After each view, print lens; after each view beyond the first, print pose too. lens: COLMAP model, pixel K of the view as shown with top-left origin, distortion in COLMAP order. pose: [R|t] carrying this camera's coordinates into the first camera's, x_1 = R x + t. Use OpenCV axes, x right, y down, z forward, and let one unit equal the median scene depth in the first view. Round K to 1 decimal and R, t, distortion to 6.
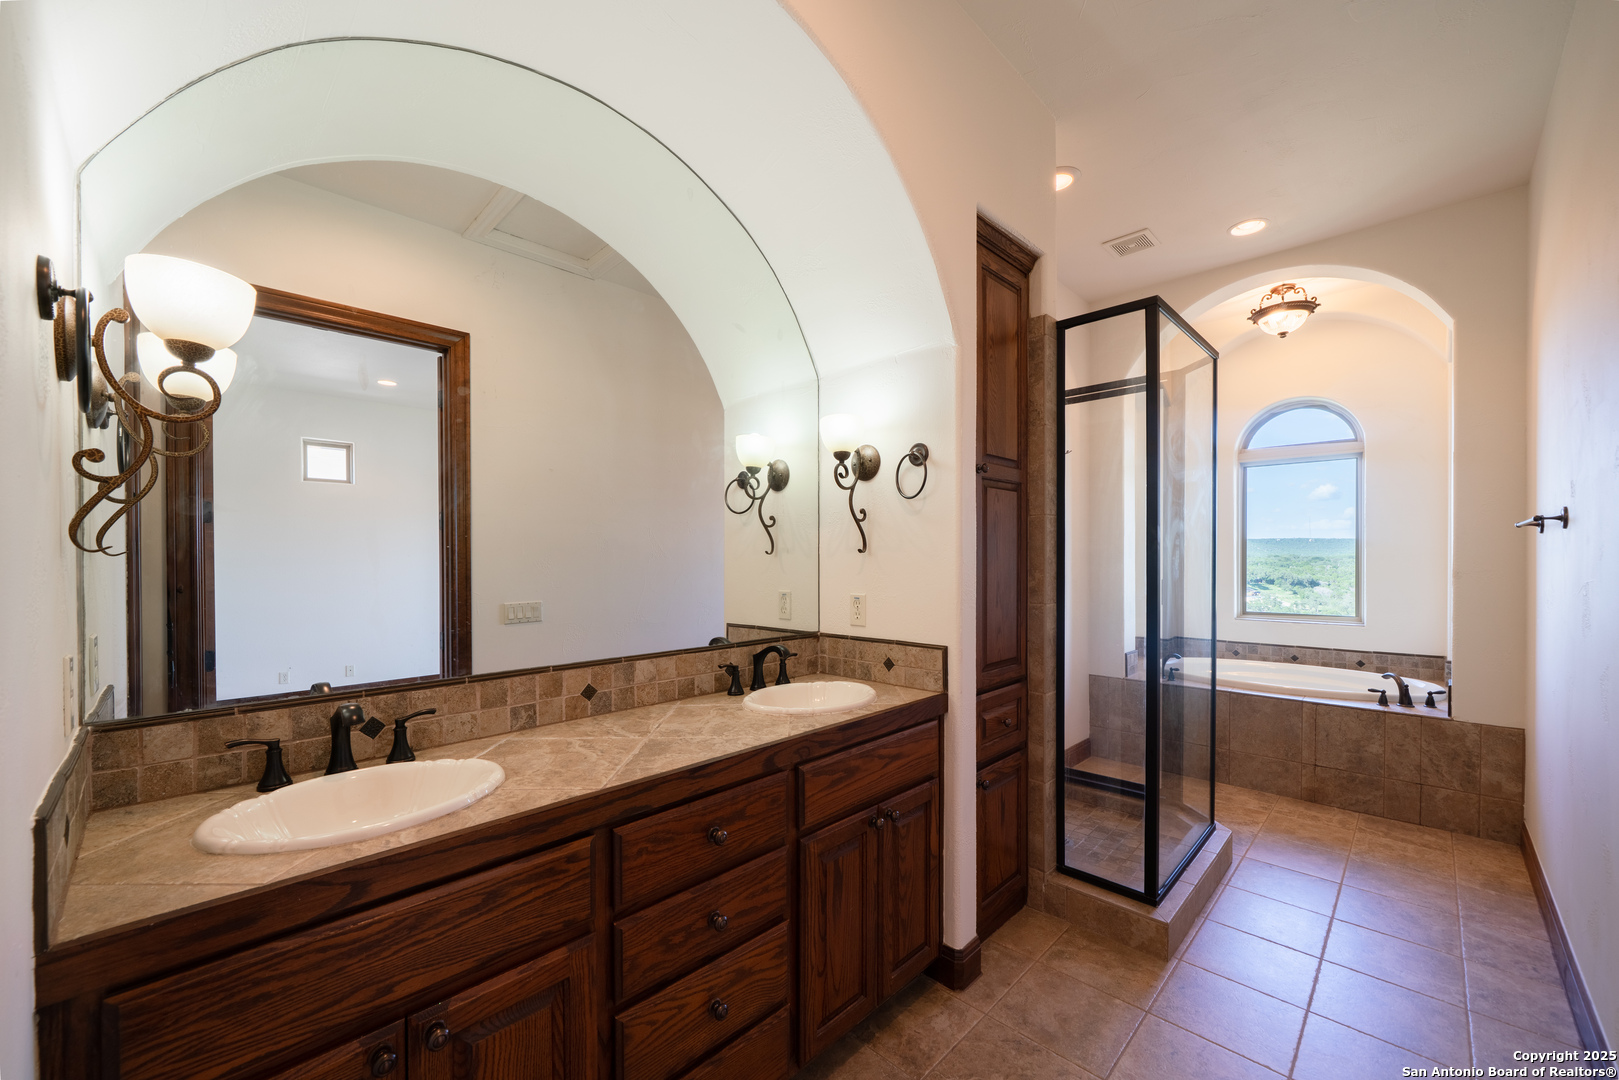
lens RADIAL K [[655.1, 0, 801.4], [0, 655.1, 560.5], [0, 0, 1]] dist [-0.002886, -0.000219]
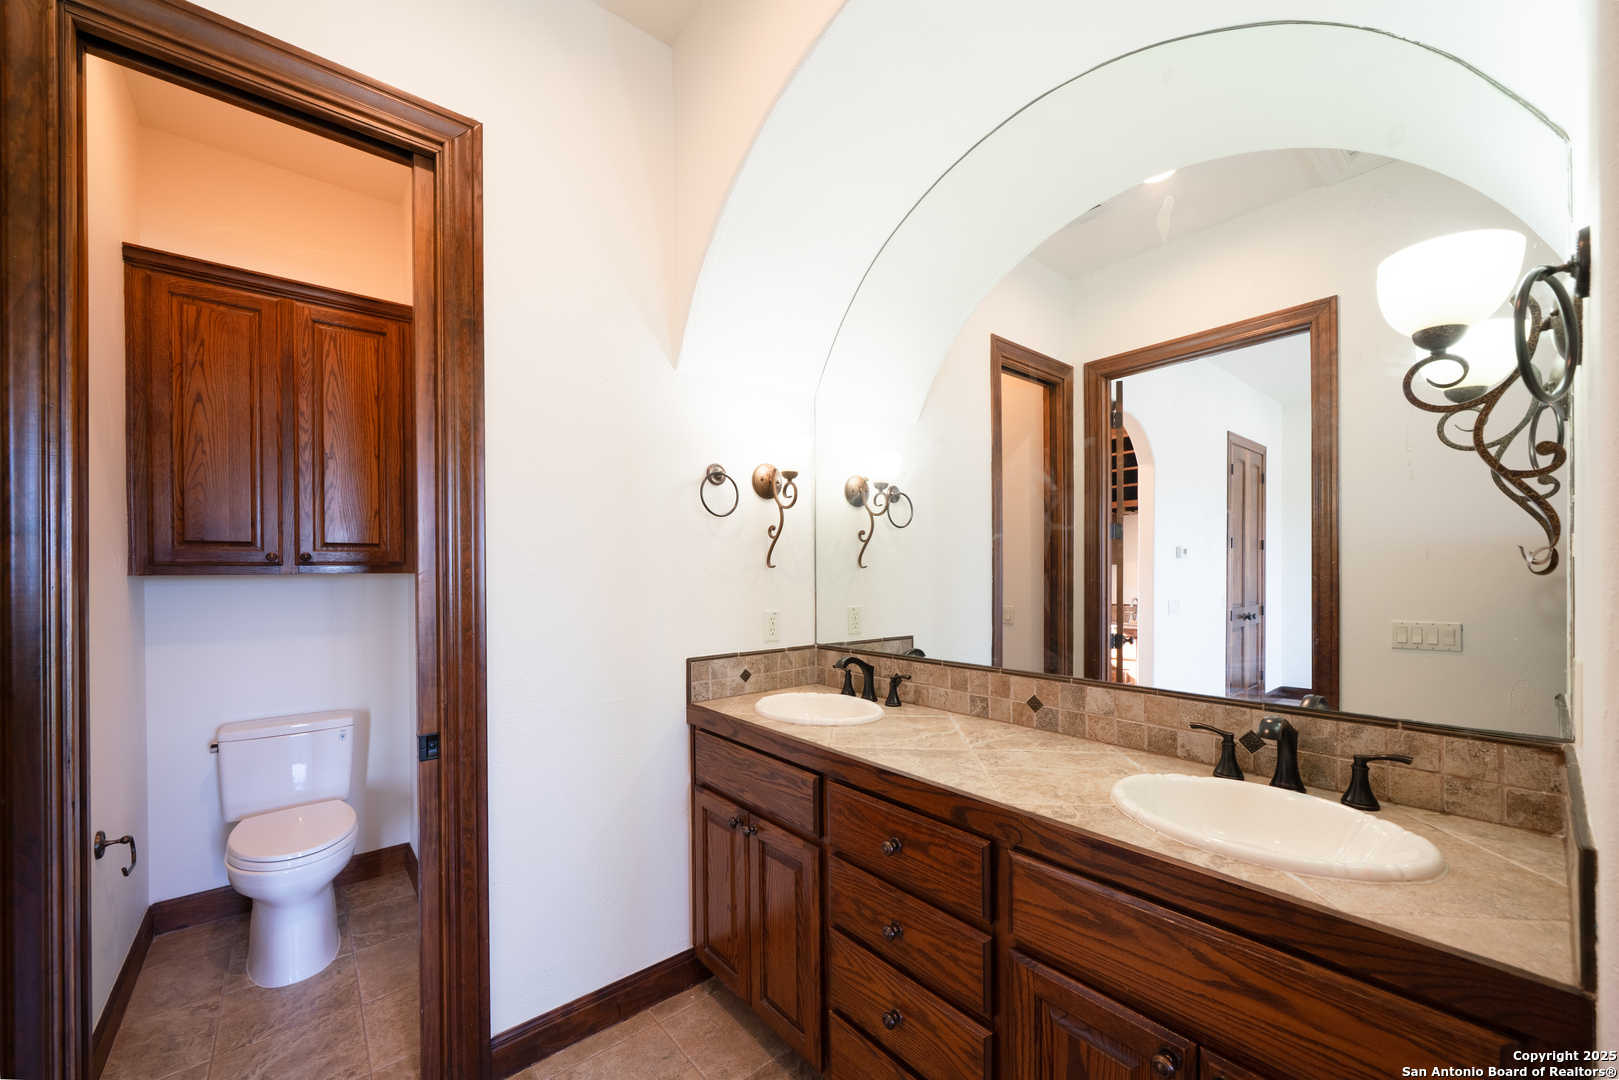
lens RADIAL K [[598.8, 0, 787.5], [0, 598.8, 570.6], [0, 0, 1]] dist [-0.003025, -0.000295]
pose [[-0.113145, 0.004840, -0.993567, 0.601021], [0.006089, 0.999973, 0.004178, -0.006644], [0.993560, -0.005577, -0.113171, 0.709630]]
